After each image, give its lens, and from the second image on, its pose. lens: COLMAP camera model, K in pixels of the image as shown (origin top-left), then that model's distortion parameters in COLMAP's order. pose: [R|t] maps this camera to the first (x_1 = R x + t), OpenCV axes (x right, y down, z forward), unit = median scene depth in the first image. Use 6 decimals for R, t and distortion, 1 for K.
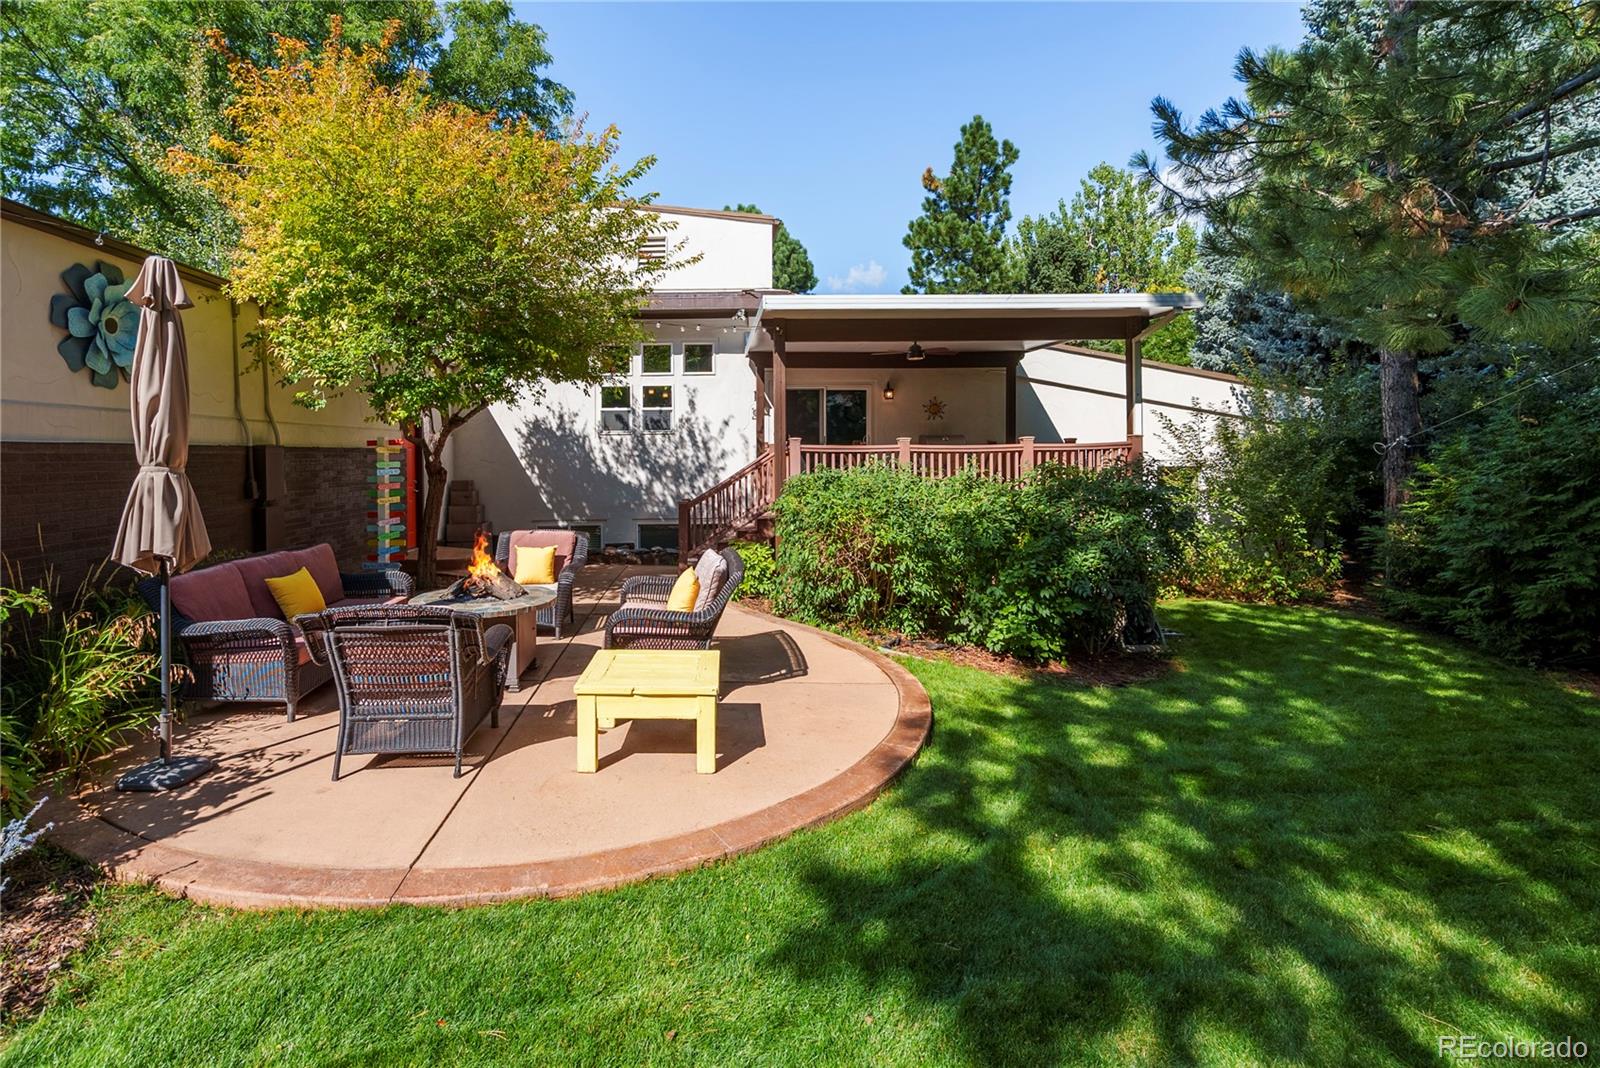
lens RADIAL K [[741.9, 0, 728.7], [0, 741.9, 473.1], [0, 0, 1]] dist [-0.028930, -0.000219]
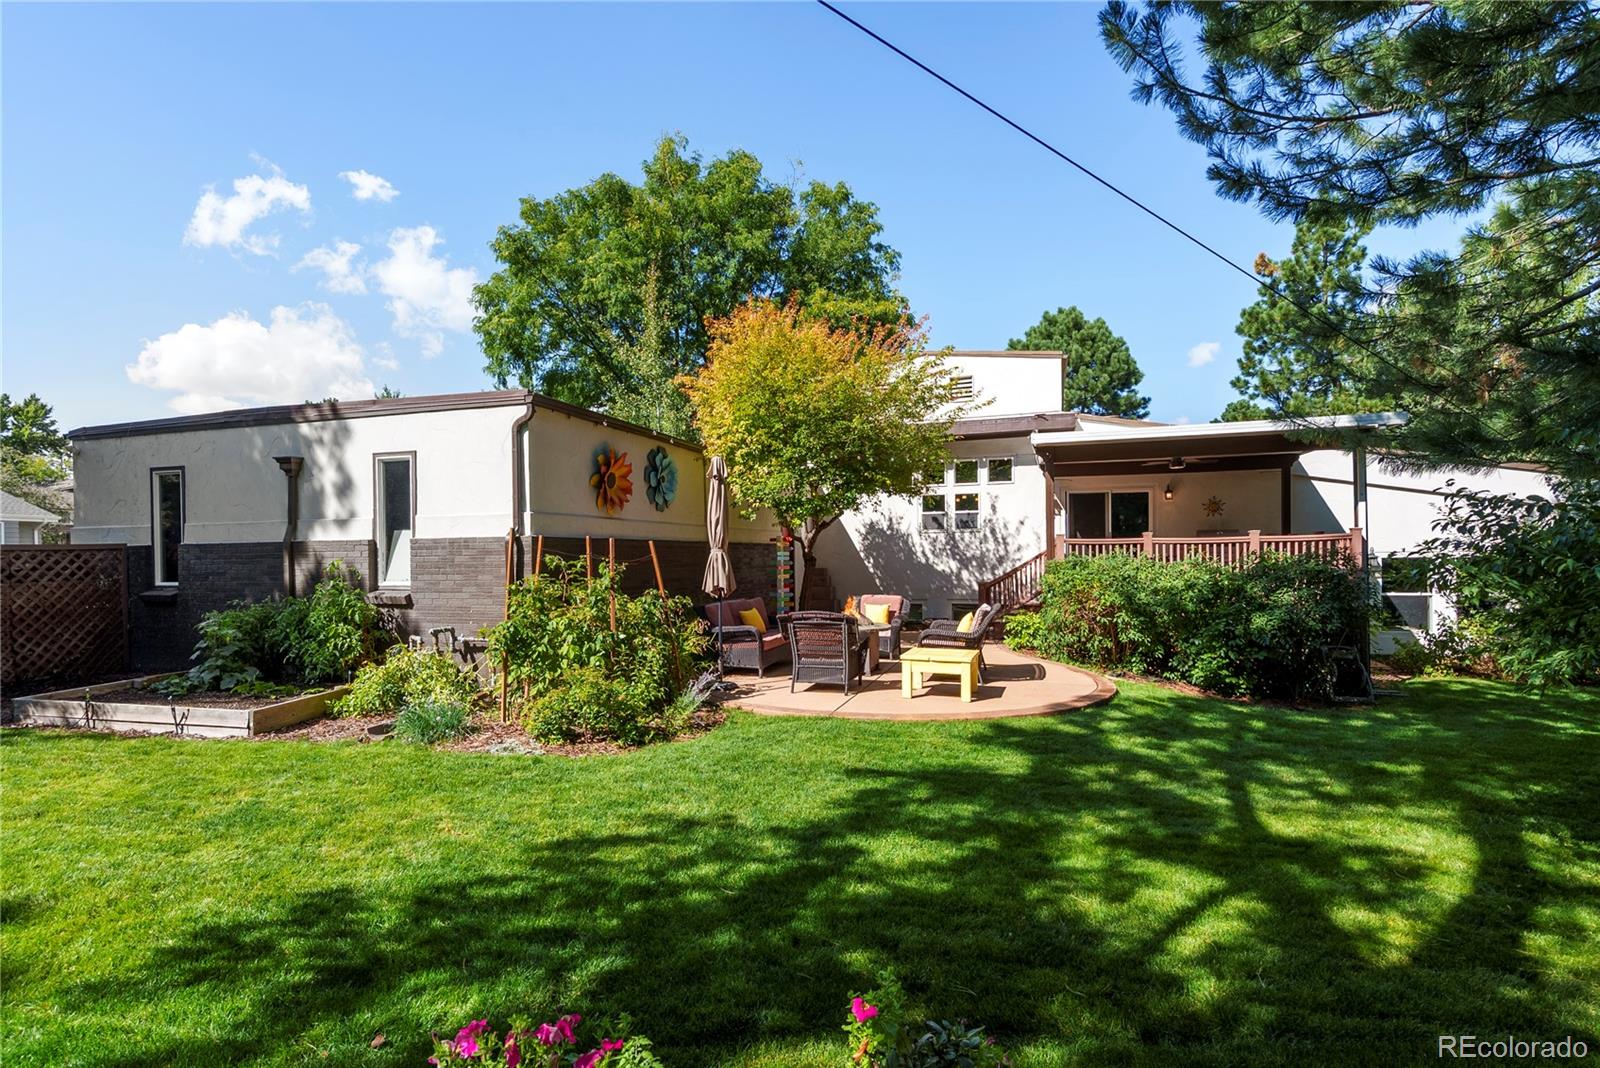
lens RADIAL K [[764.9, 0, 804.7], [0, 764.9, 579.5], [0, 0, 1]] dist [0.002564, -0.001465]
pose [[0.946492, 0.007072, -0.322649, 0.066676], [-0.004397, 0.999950, 0.009019, 0.017730], [0.322696, -0.007118, 0.946476, -0.328995]]
